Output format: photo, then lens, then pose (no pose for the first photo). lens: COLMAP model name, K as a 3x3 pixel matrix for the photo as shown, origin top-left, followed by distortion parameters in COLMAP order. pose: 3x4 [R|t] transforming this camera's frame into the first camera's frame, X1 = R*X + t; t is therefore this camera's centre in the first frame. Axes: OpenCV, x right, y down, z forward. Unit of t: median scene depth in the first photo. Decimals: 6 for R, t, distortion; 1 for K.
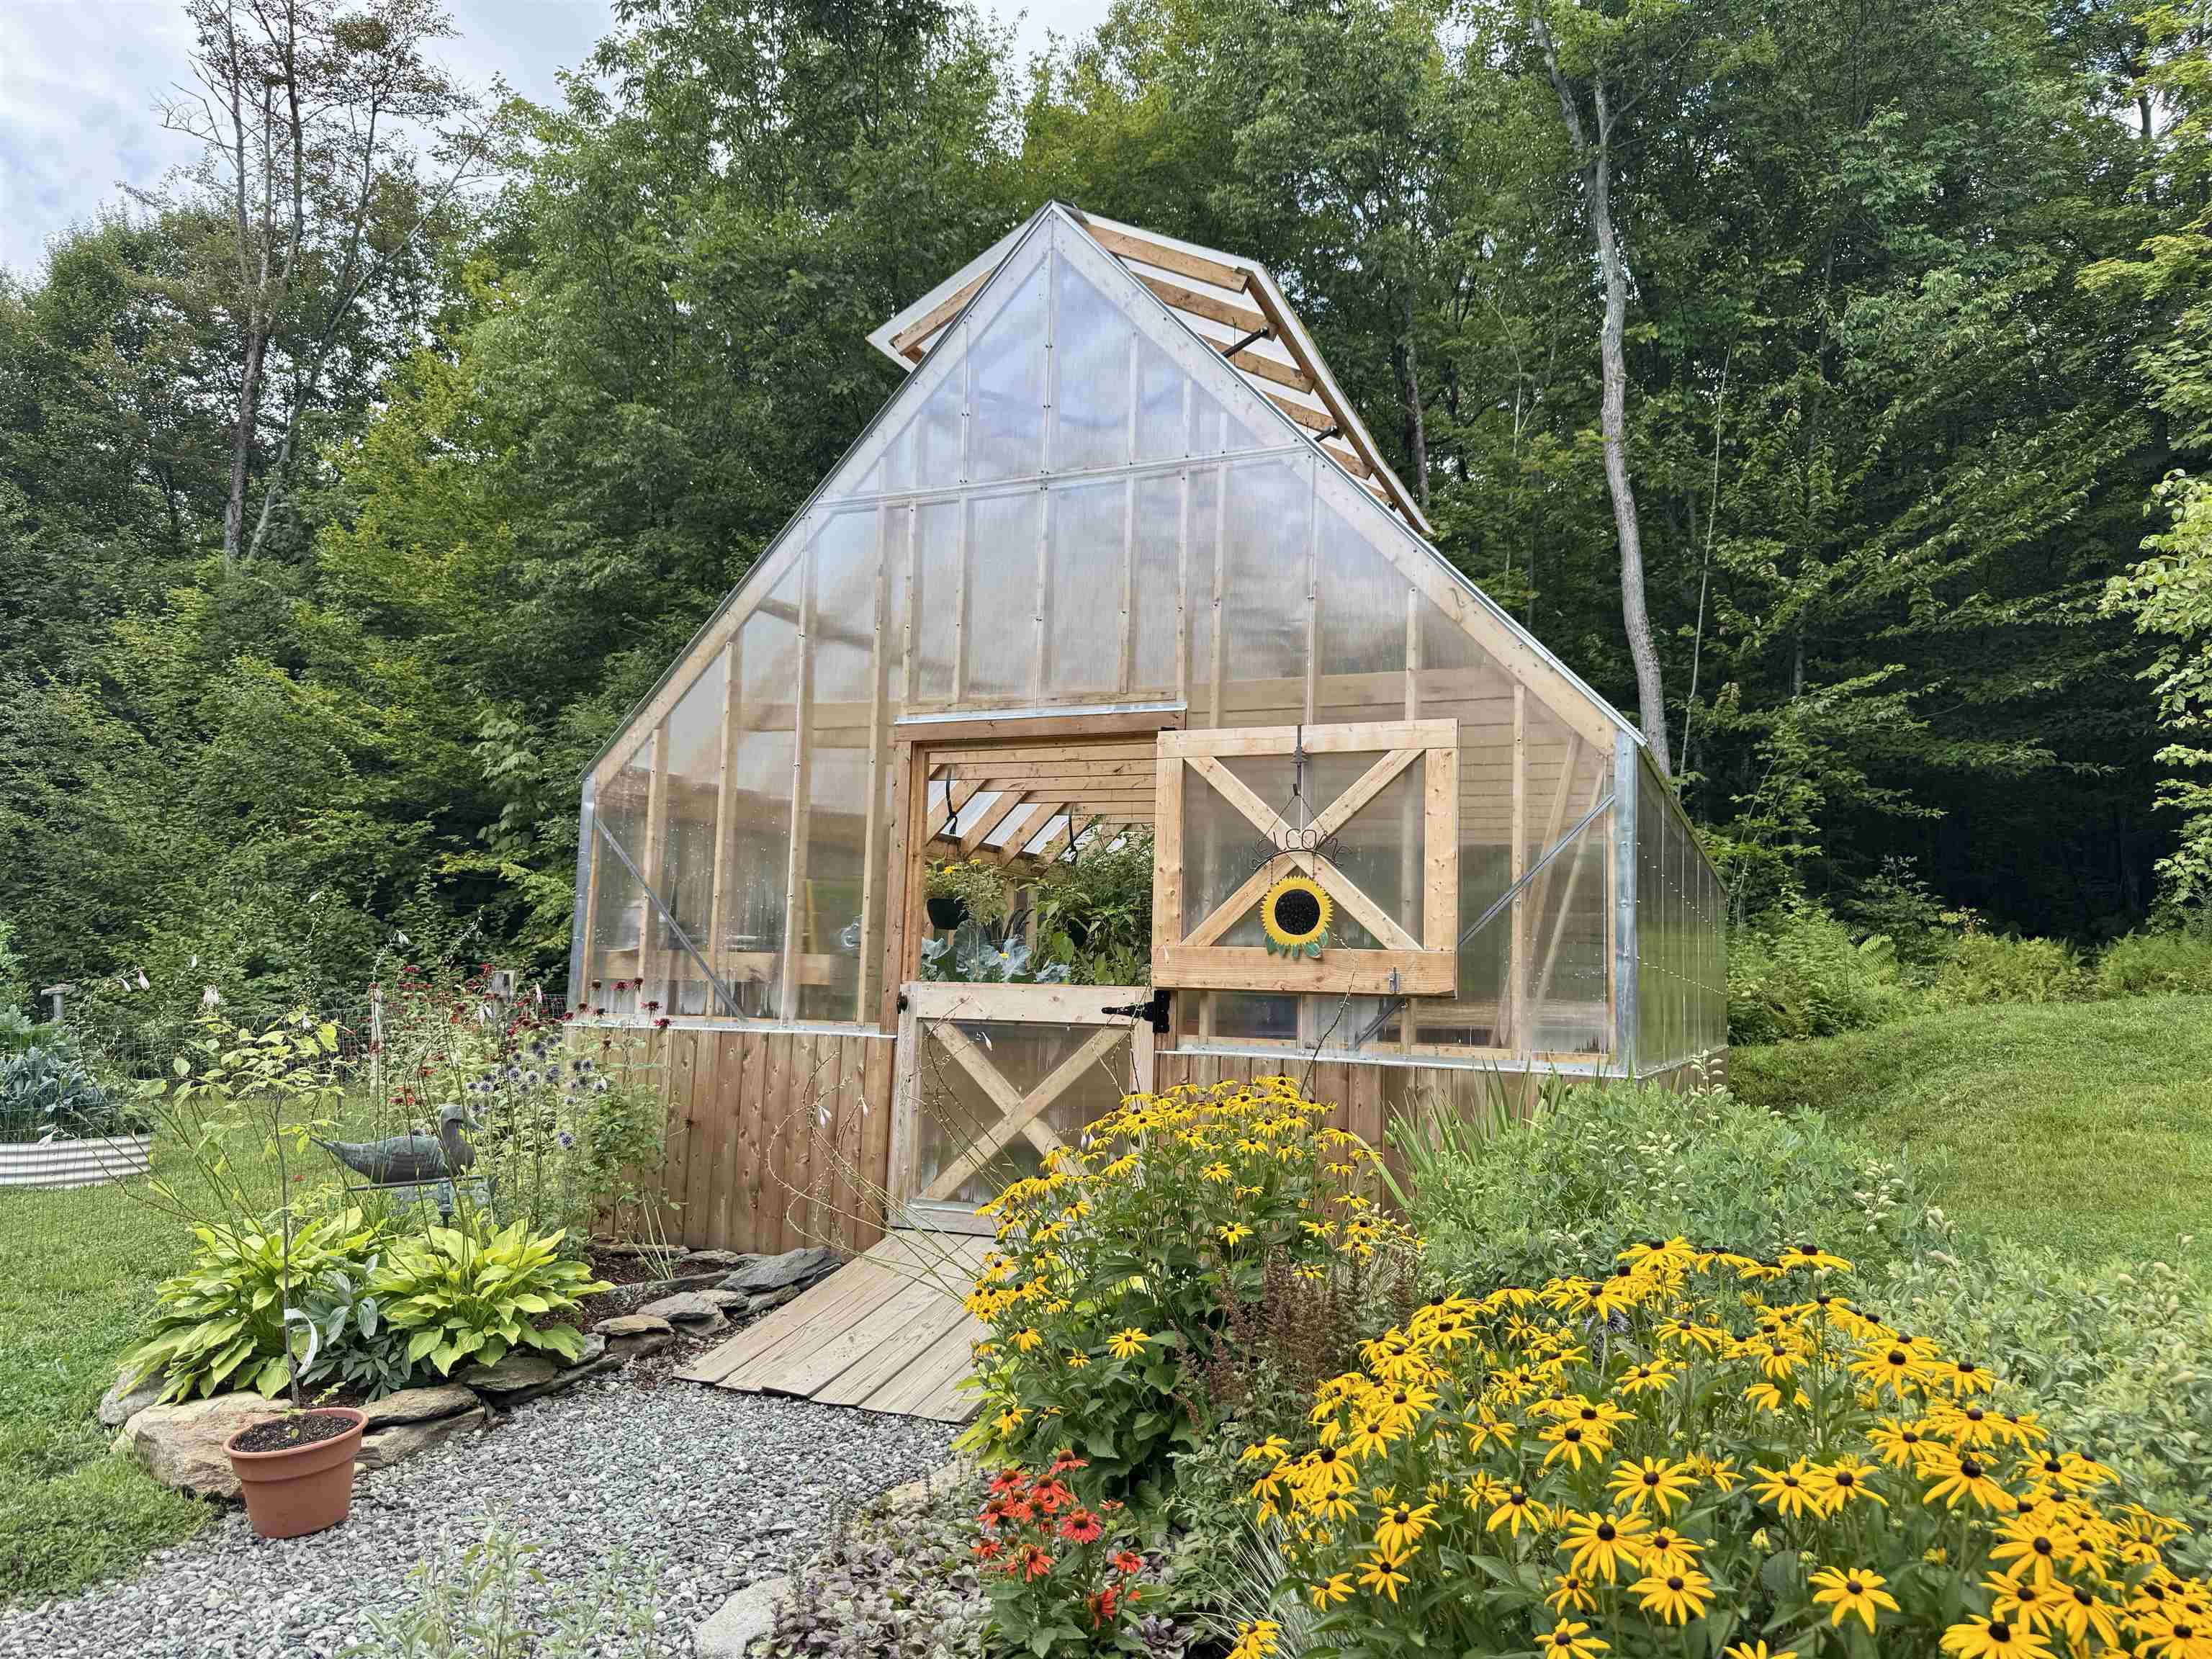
lens RADIAL K [[1577.8, 0, 1095.8], [0, 1577.8, 812.7], [0, 0, 1]] dist [0.026968, -0.009951]
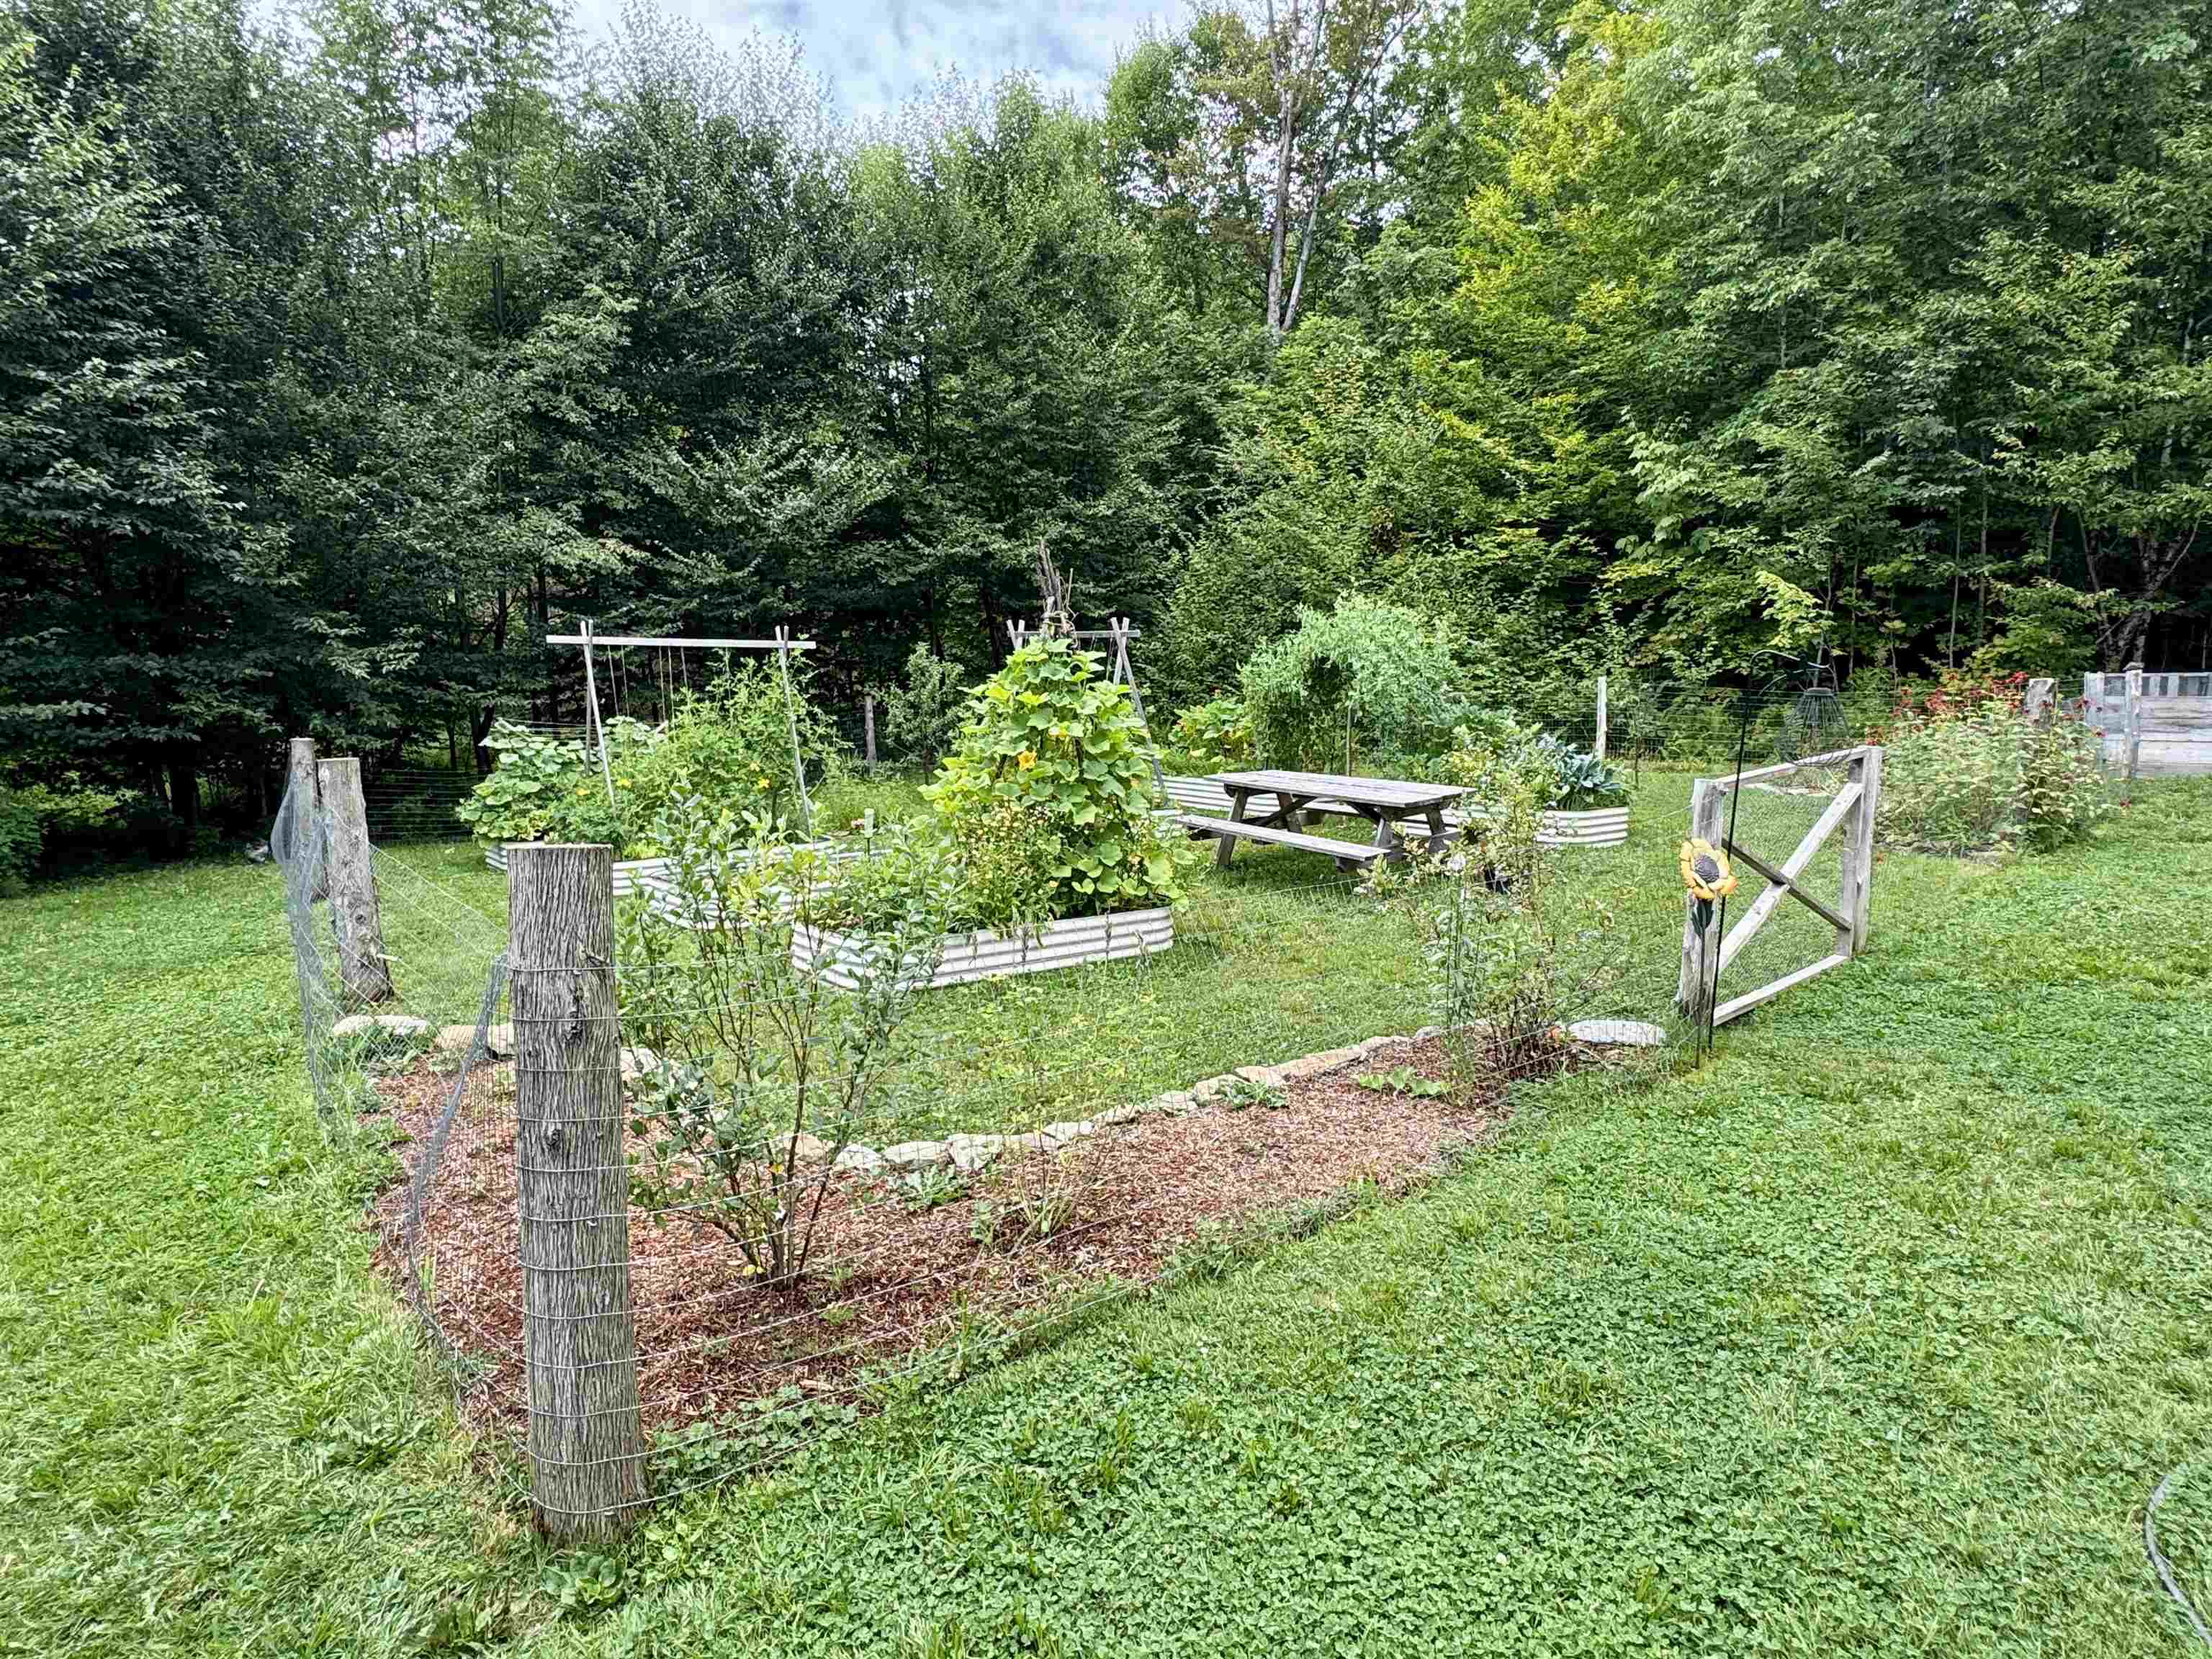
lens RADIAL K [[1245.5, 0, 1113.0], [0, 1245.5, 851.1], [0, 0, 1]] dist [-0.006034, -0.003594]
pose [[0.916713, 0.061908, -0.394721, -1.098215], [0.044484, 0.965966, 0.254814, -0.057737], [0.397062, -0.251150, 0.882760, -0.059925]]
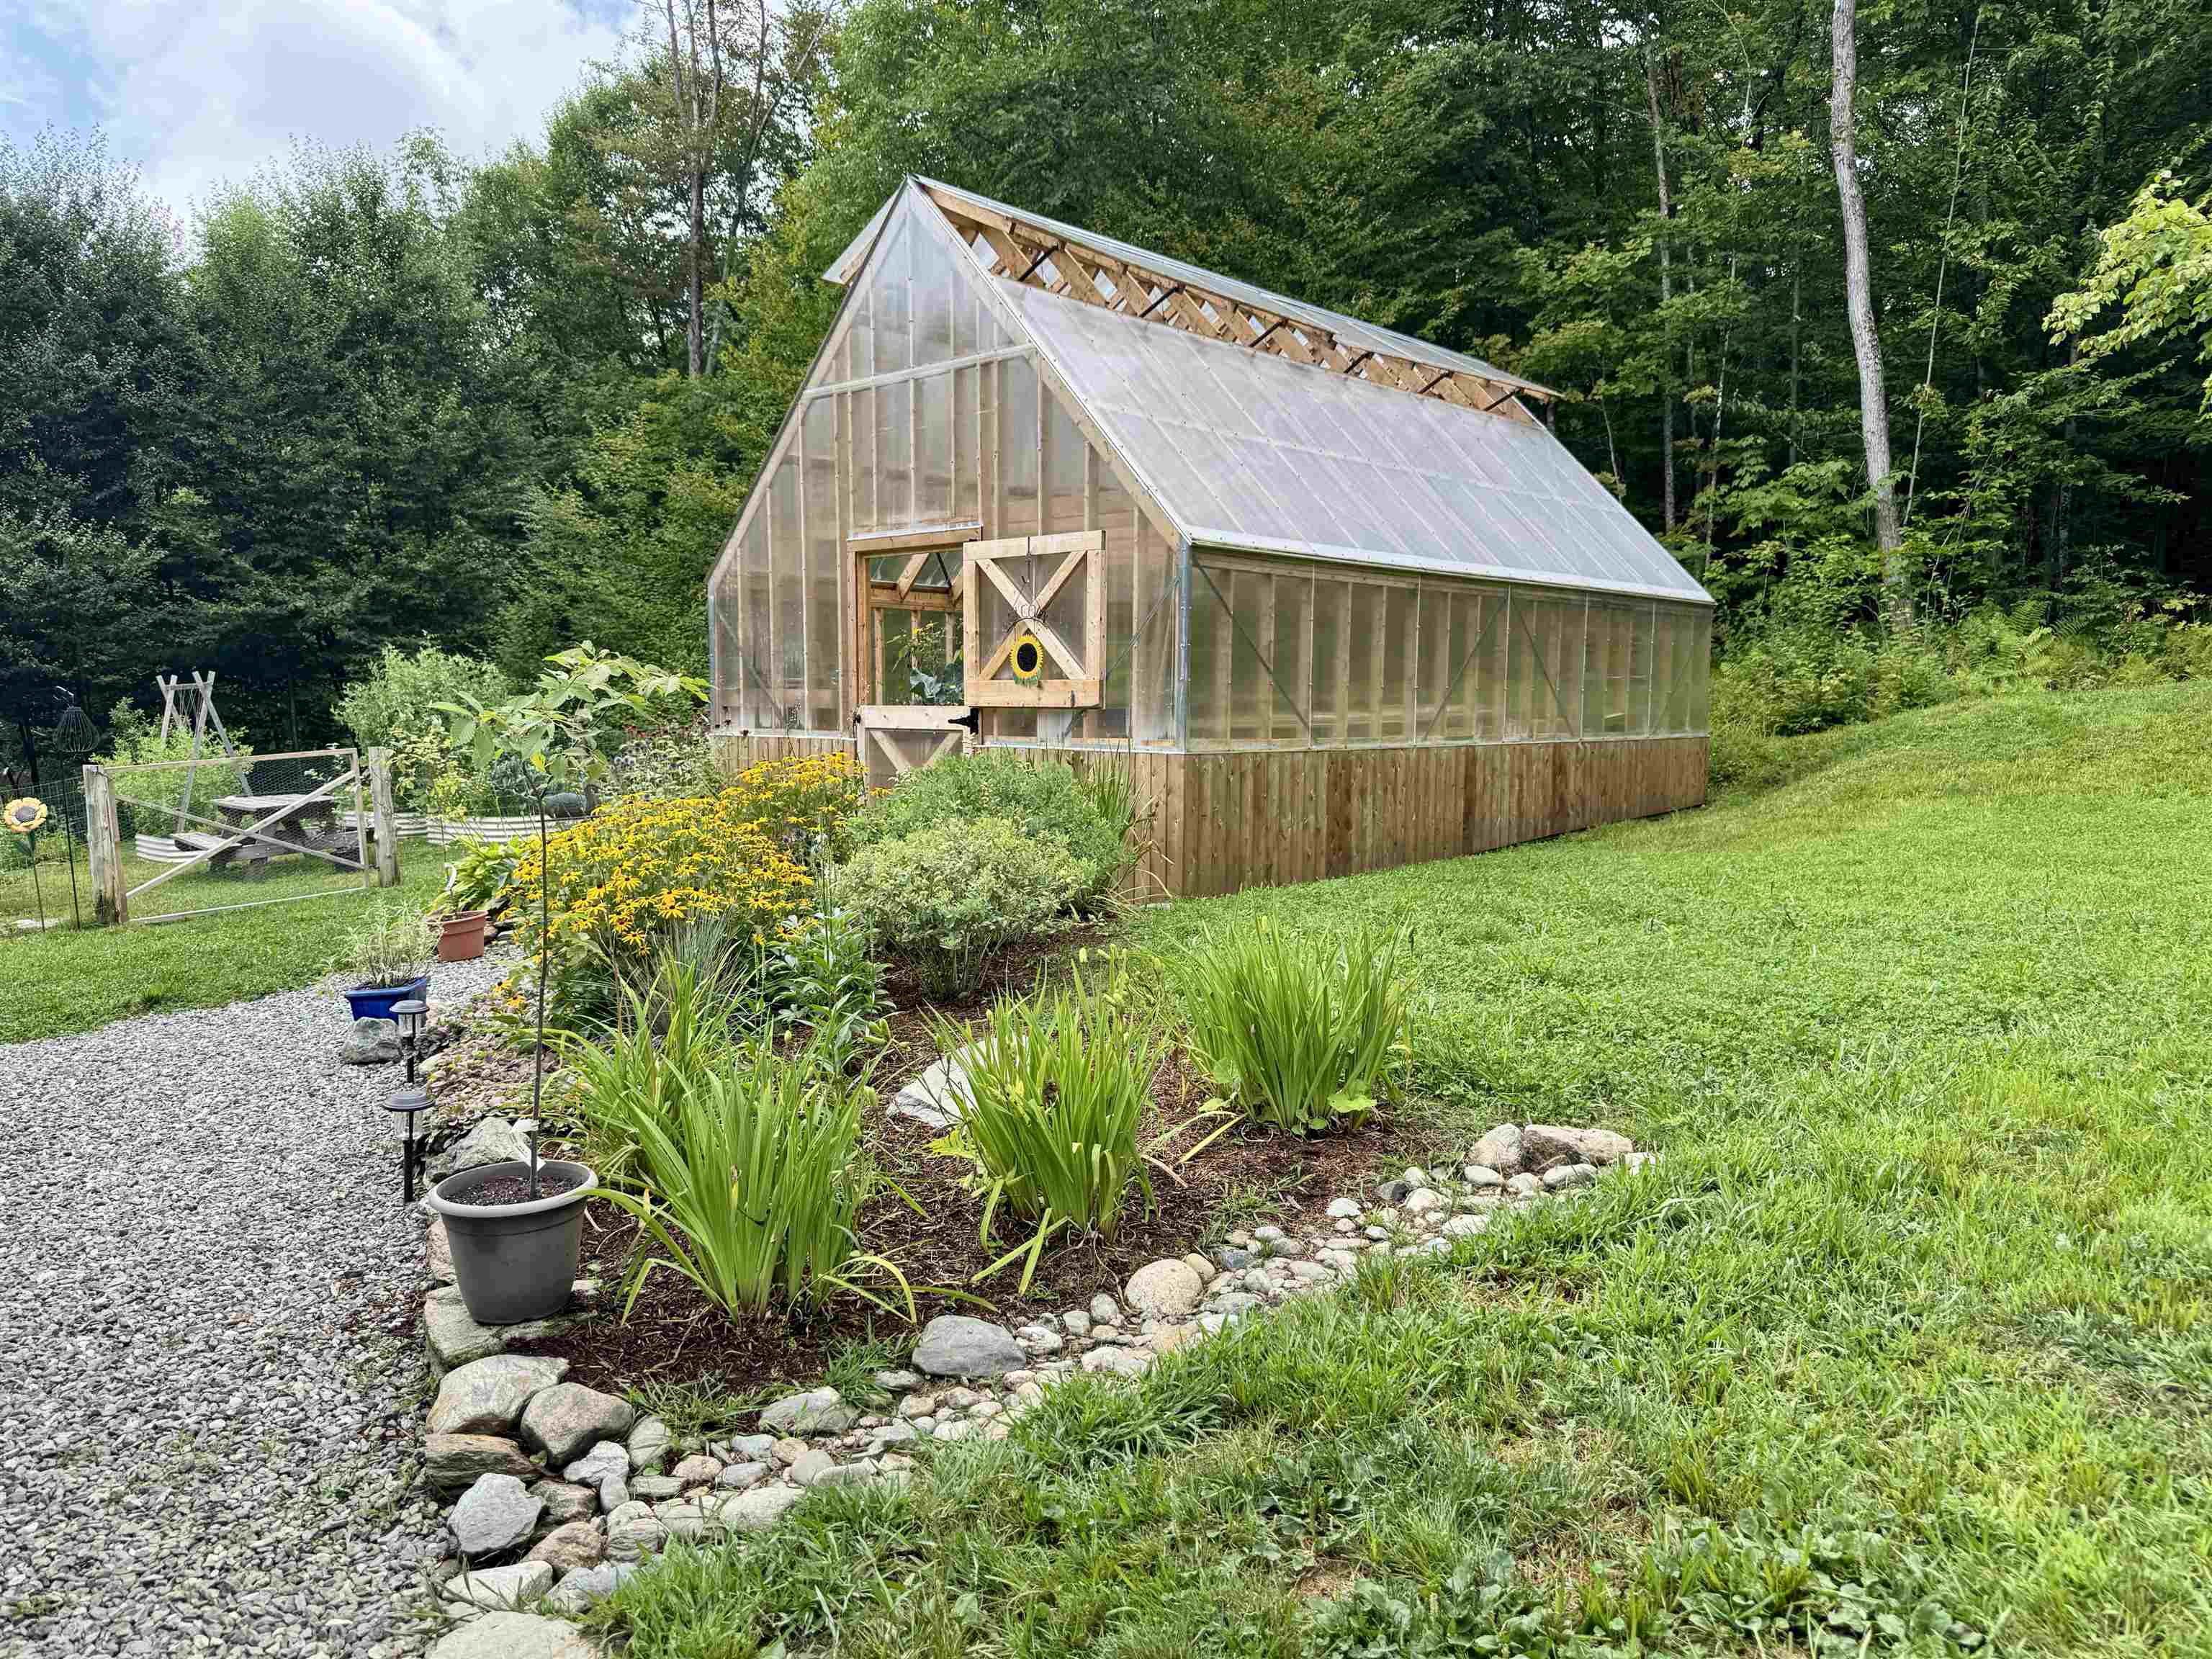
lens RADIAL K [[1577.8, 0, 1119.3], [0, 1577.8, 827.9], [0, 0, 1]] dist [0.026968, -0.009951]
pose [[0.945792, 0.001418, -0.324769, 0.690080], [0.060540, 0.981693, 0.180592, -0.047162], [0.319079, -0.190464, 0.928392, -0.453960]]
